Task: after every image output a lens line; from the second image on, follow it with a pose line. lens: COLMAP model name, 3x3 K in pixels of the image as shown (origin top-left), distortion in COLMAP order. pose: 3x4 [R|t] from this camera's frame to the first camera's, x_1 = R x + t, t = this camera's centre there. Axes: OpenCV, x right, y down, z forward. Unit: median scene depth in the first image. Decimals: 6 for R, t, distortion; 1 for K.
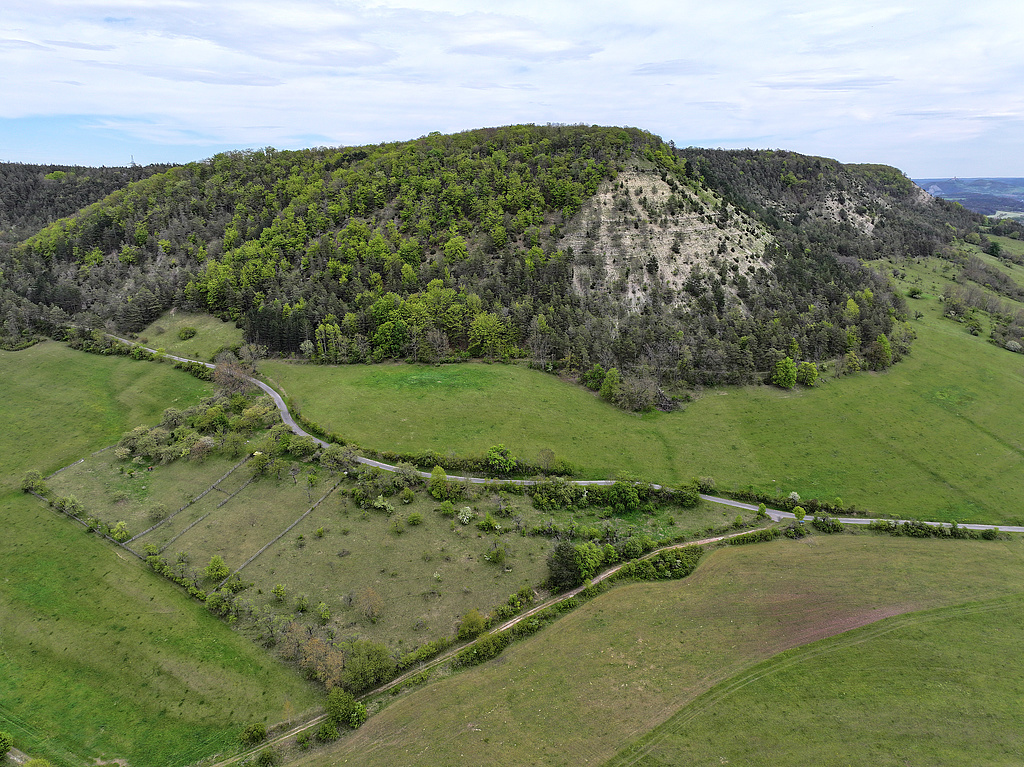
lens RADIAL K [[701.9, 0, 511.3], [0, 701.9, 384.6], [0, 0, 1]] dist [-0.010528, 0.012260]
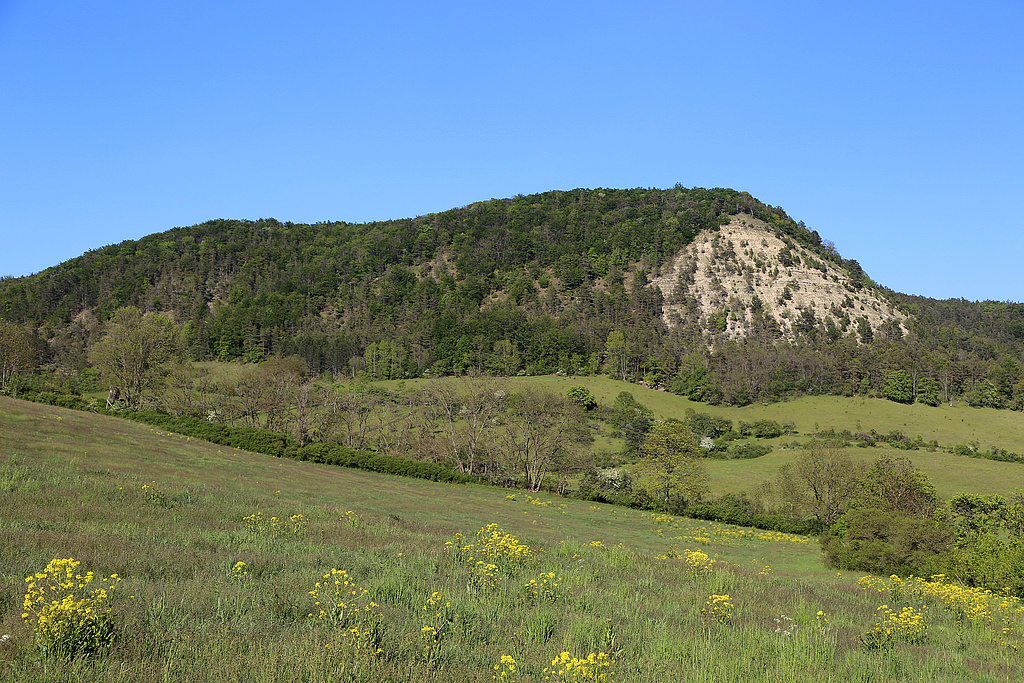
lens RADIAL K [[1650.4, 0, 511.5], [0, 1650.4, 339.7], [0, 0, 1]] dist [0.192557, 0.000000]
pose [[0.999119, 0.025586, -0.033267, -0.028248], [-0.036451, 0.921901, -0.385707, 0.661642], [0.020801, 0.386580, 0.922021, -0.853010]]
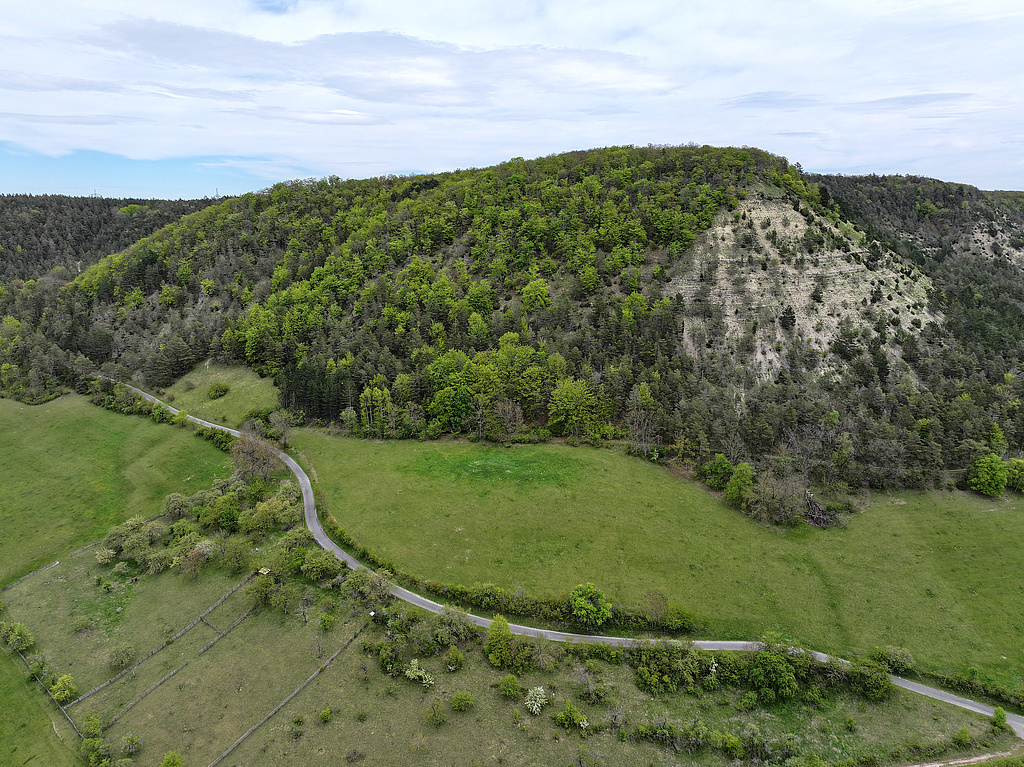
lens RADIAL K [[701.9, 0, 509.4], [0, 701.9, 384.5], [0, 0, 1]] dist [-0.010528, 0.012260]
pose [[0.992782, 0.023455, -0.117614, -0.011815], [-0.028387, 0.998779, -0.040436, -0.057104], [0.116522, 0.043482, 0.992236, 0.199188]]
